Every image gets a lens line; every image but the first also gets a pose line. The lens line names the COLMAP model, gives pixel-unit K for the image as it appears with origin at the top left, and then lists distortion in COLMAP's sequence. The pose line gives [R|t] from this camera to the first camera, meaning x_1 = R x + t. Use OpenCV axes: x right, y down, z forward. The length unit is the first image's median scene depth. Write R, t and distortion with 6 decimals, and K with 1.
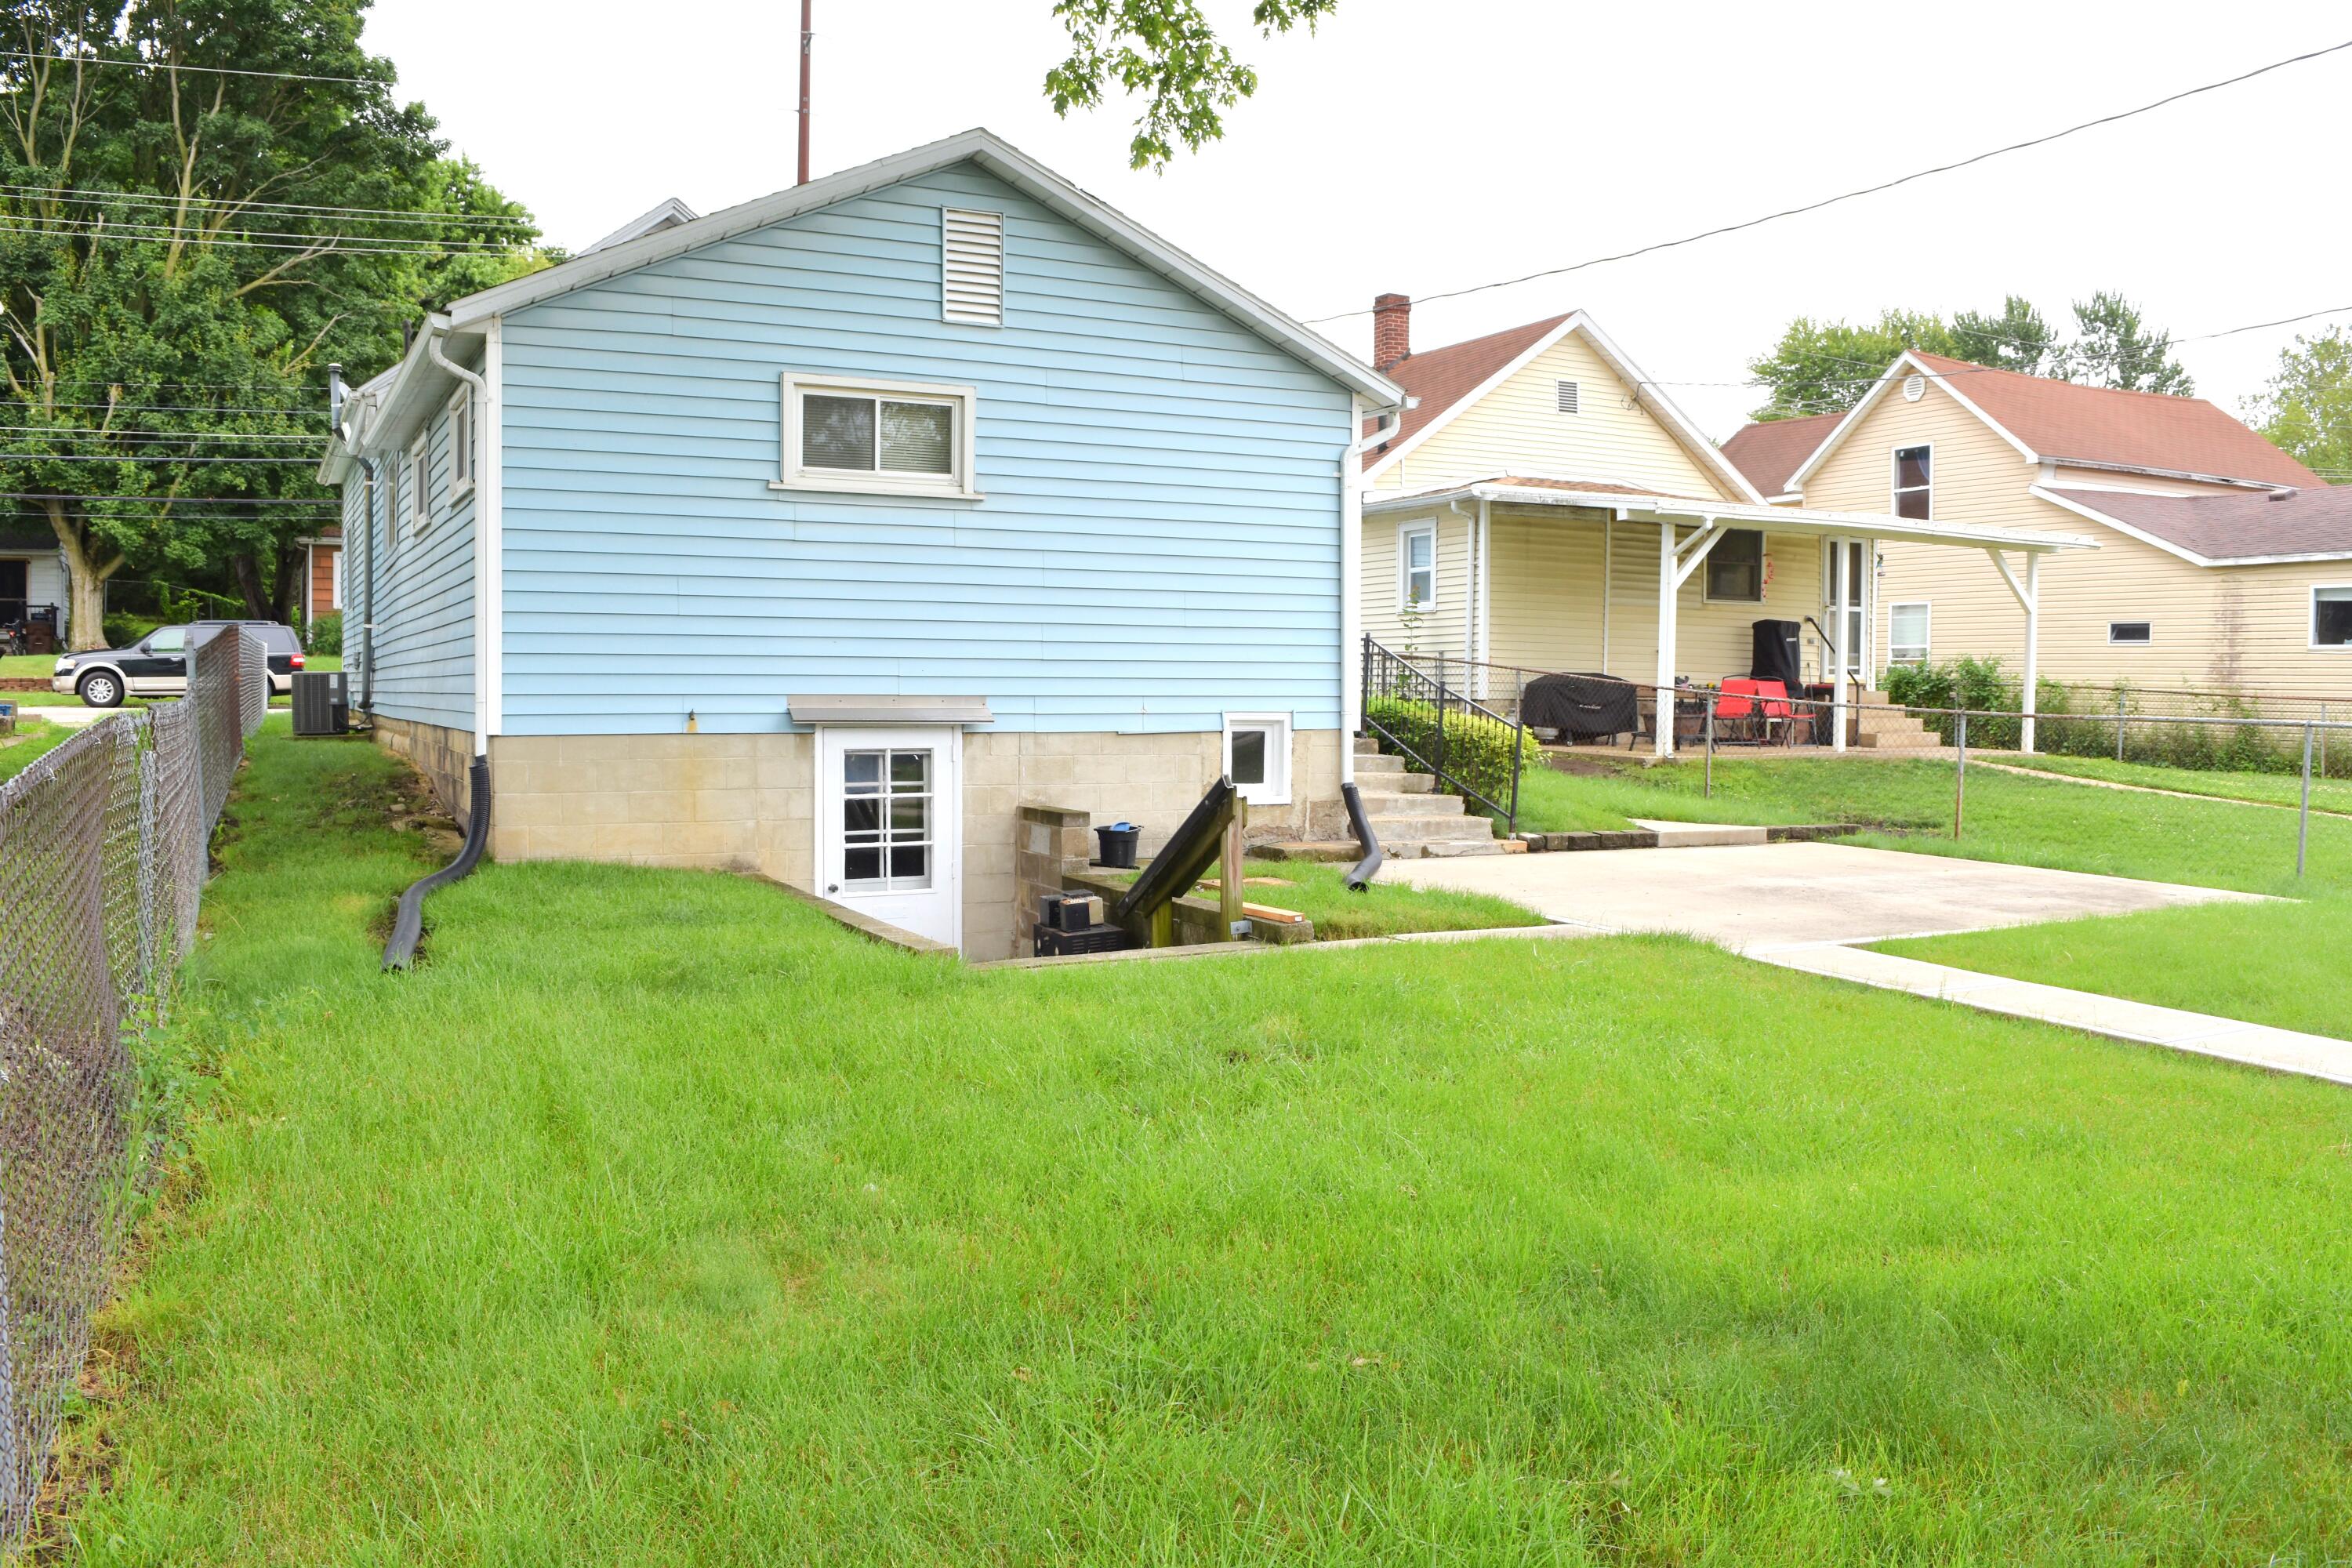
lens RADIAL K [[1846.5, 0, 1191.0], [0, 1846.5, 779.0], [0, 0, 1]] dist [-0.097726, 0.023916]
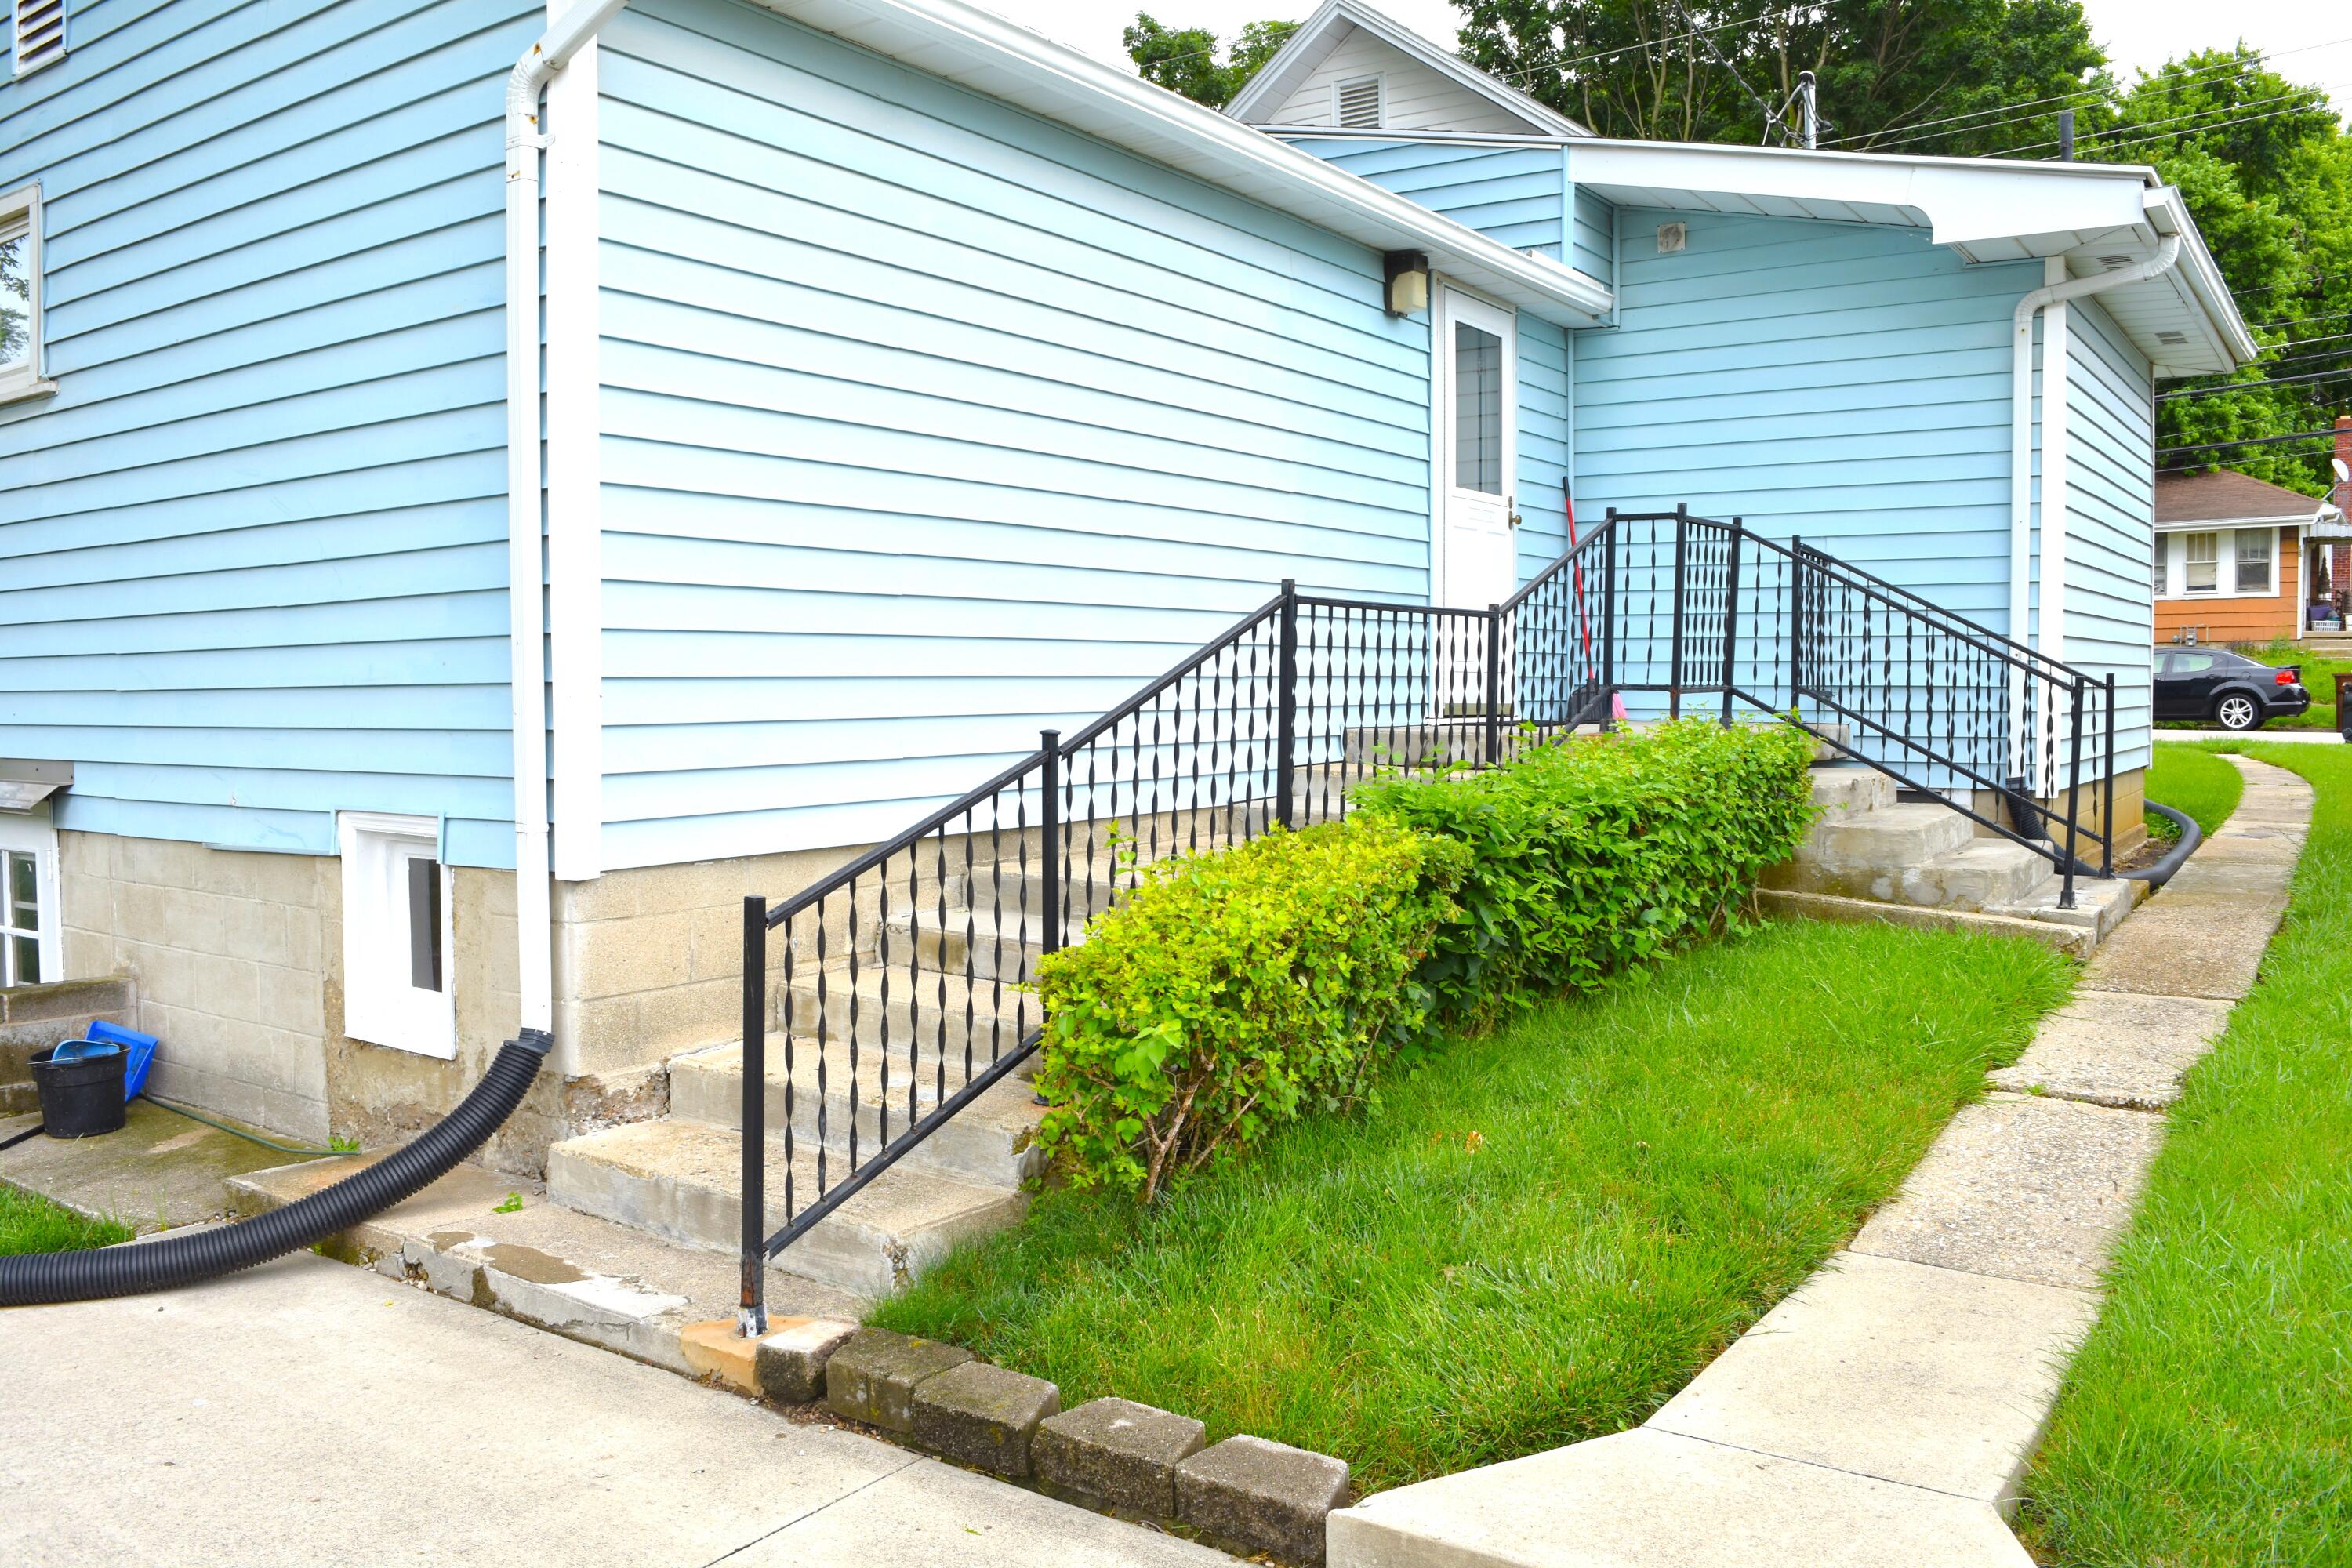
lens RADIAL K [[1846.5, 0, 1176.6], [0, 1846.5, 784.2], [0, 0, 1]] dist [-0.097726, 0.023916]
pose [[0.462281, 0.037665, -0.885933, 0.492252], [-0.034792, 0.999099, 0.024322, -0.062509], [0.886051, 0.019580, 0.463175, 1.049908]]
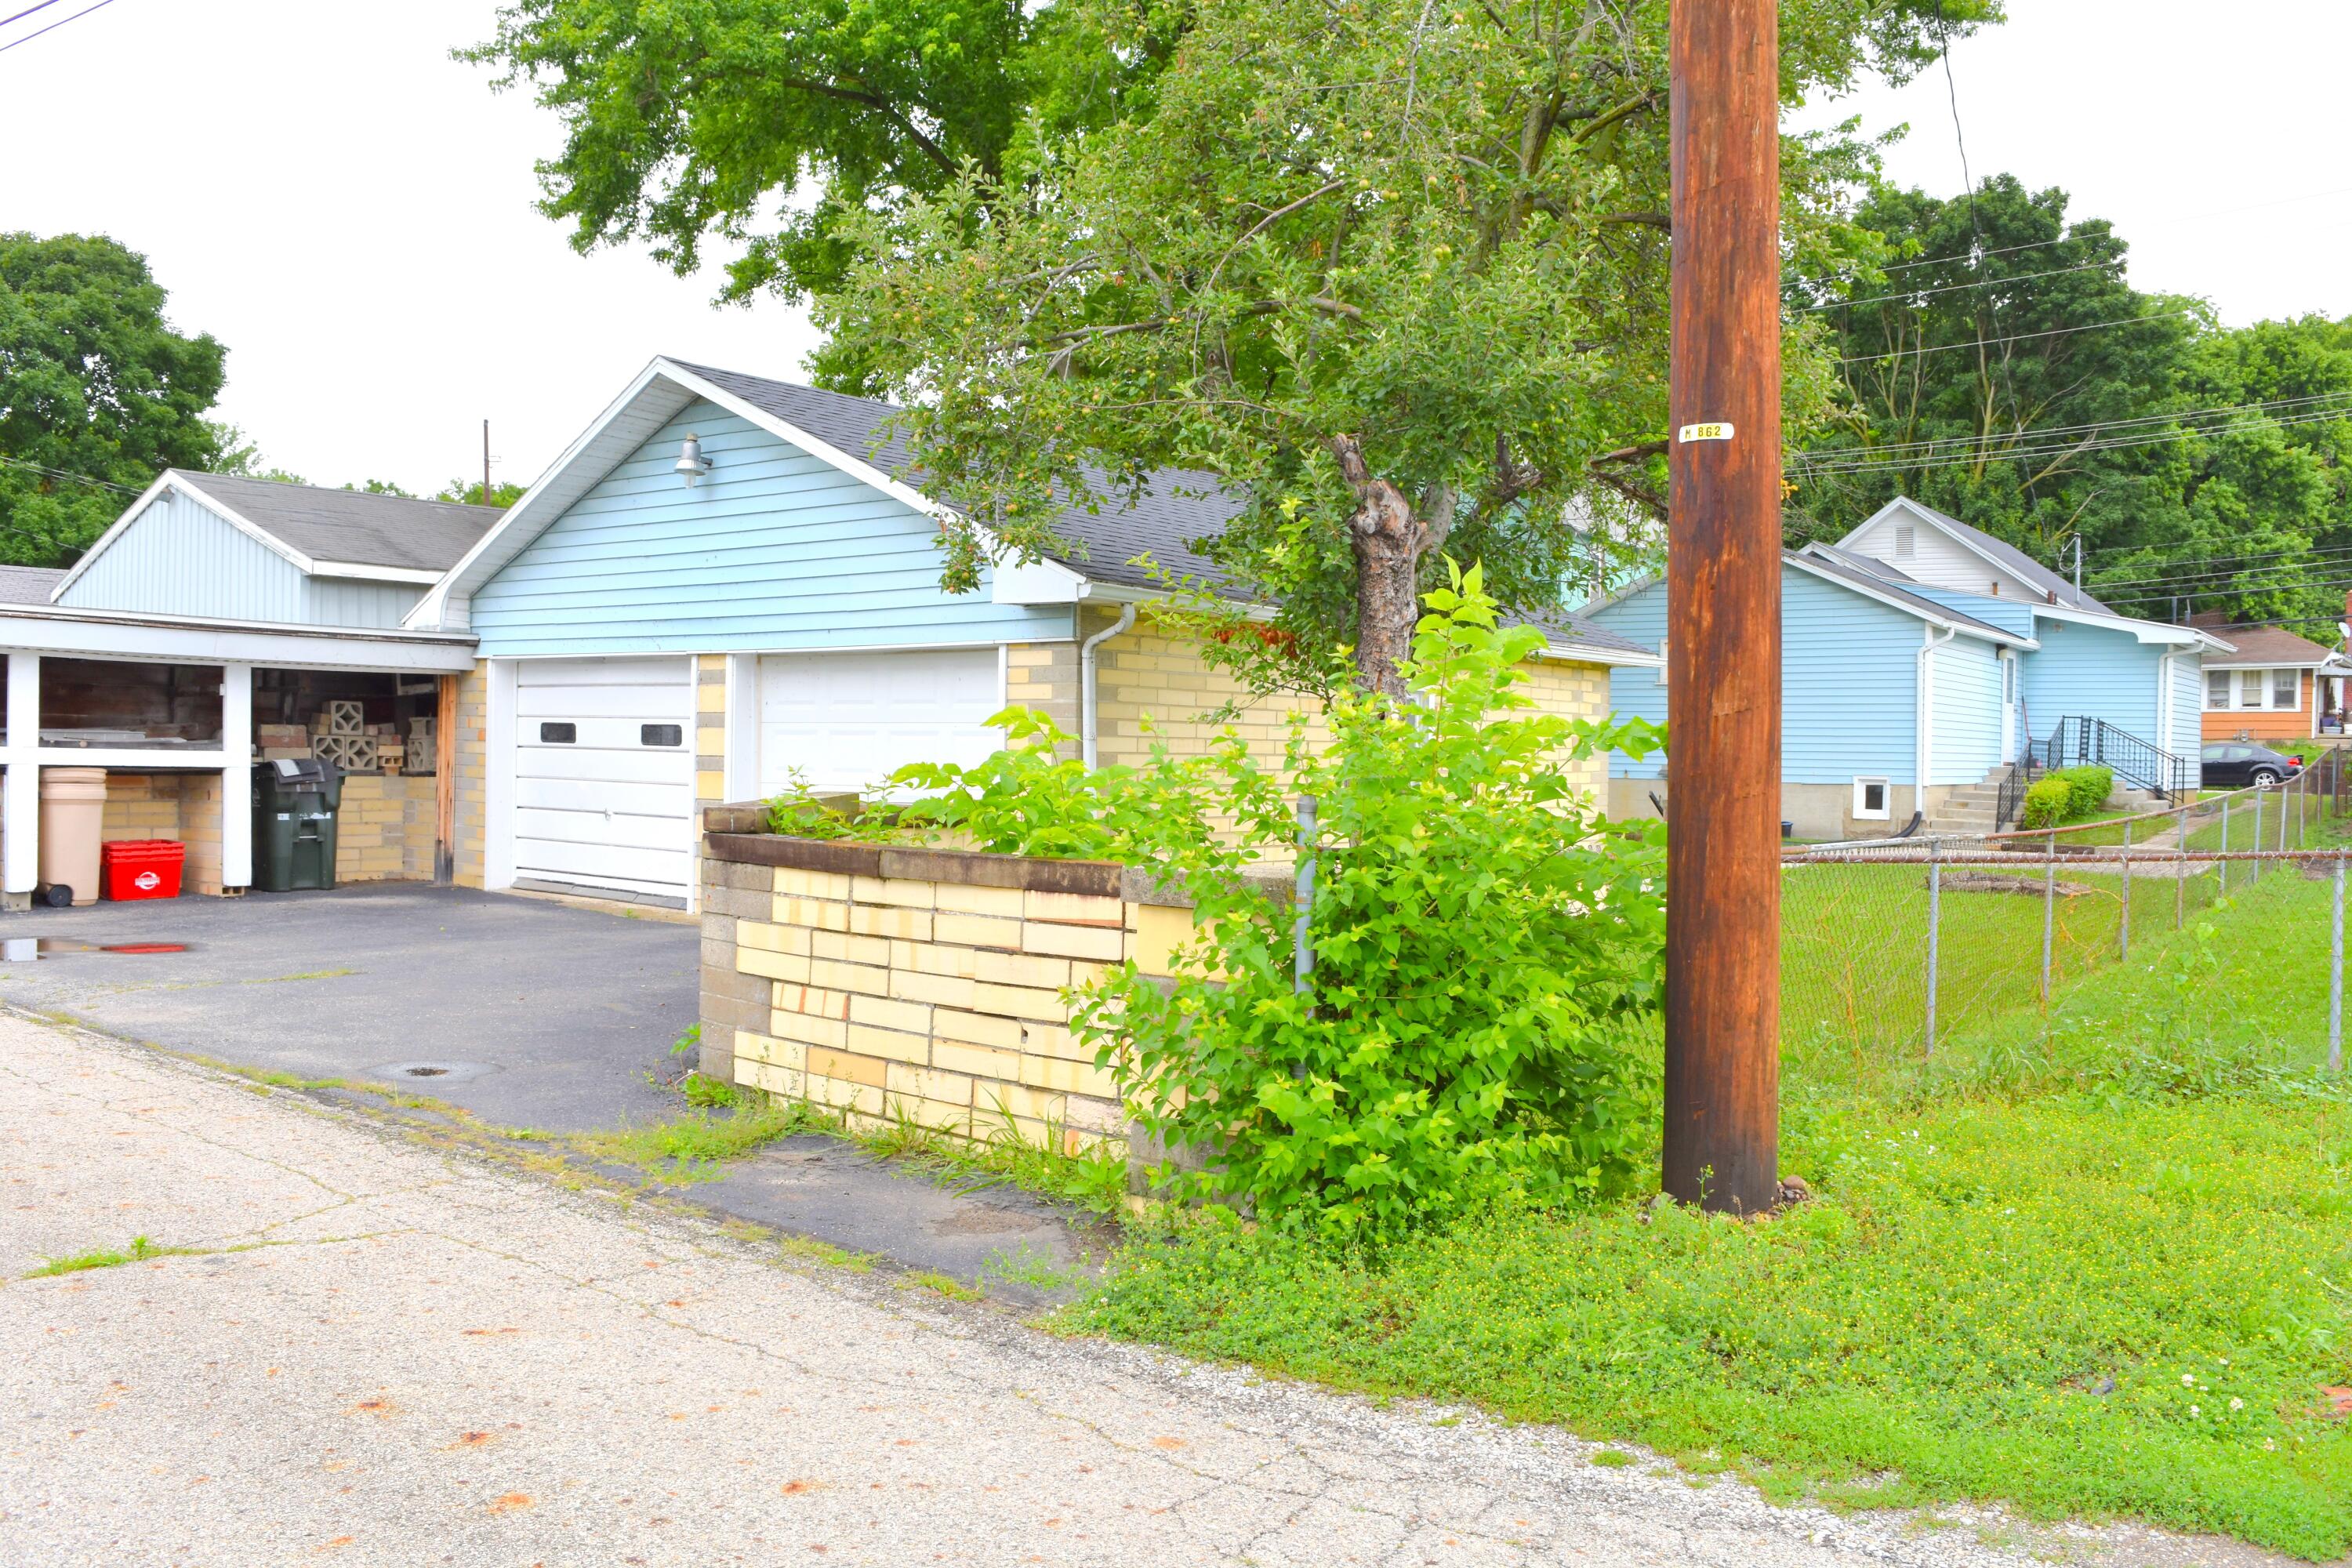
lens RADIAL K [[1846.5, 0, 1189.4], [0, 1846.5, 772.4], [0, 0, 1]] dist [-0.097726, 0.023916]
pose [[0.429818, 0.011111, -0.902847, 1.722997], [-0.058444, 0.998170, -0.015540, 0.041826], [0.901022, 0.059445, 0.429681, -0.658985]]
